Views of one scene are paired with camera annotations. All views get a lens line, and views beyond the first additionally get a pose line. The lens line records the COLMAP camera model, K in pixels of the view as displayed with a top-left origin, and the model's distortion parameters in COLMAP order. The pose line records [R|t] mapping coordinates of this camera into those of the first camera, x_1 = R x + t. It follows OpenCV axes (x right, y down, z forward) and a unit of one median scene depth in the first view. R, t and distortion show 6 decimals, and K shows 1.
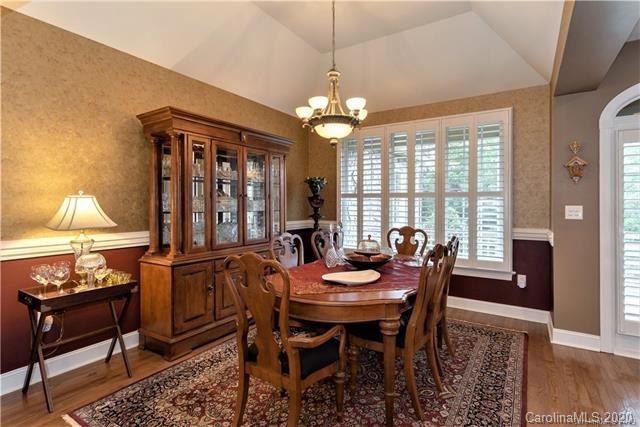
lens RADIAL K [[330.6, 0, 307.2], [0, 330.6, 203.8], [0, 0, 1]] dist [0.003952, 0.000971]
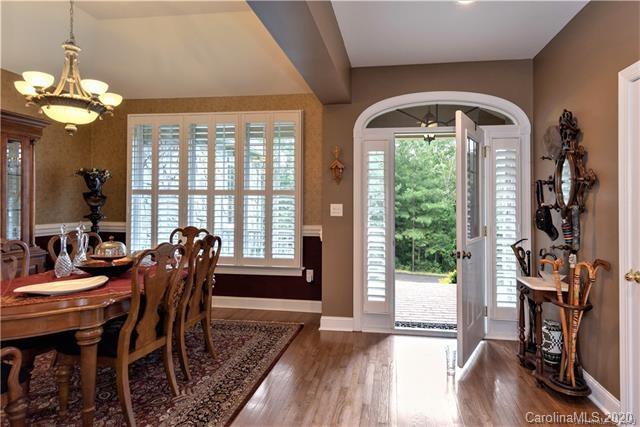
lens RADIAL K [[379.2, 0, 336.3], [0, 379.2, 196.6], [0, 0, 1]] dist [0.017383, 0.000060]
pose [[0.901593, 0.009745, 0.432476, 0.249619], [-0.003660, 0.999882, -0.014902, -0.000256], [-0.432570, 0.011853, 0.901522, -0.157911]]
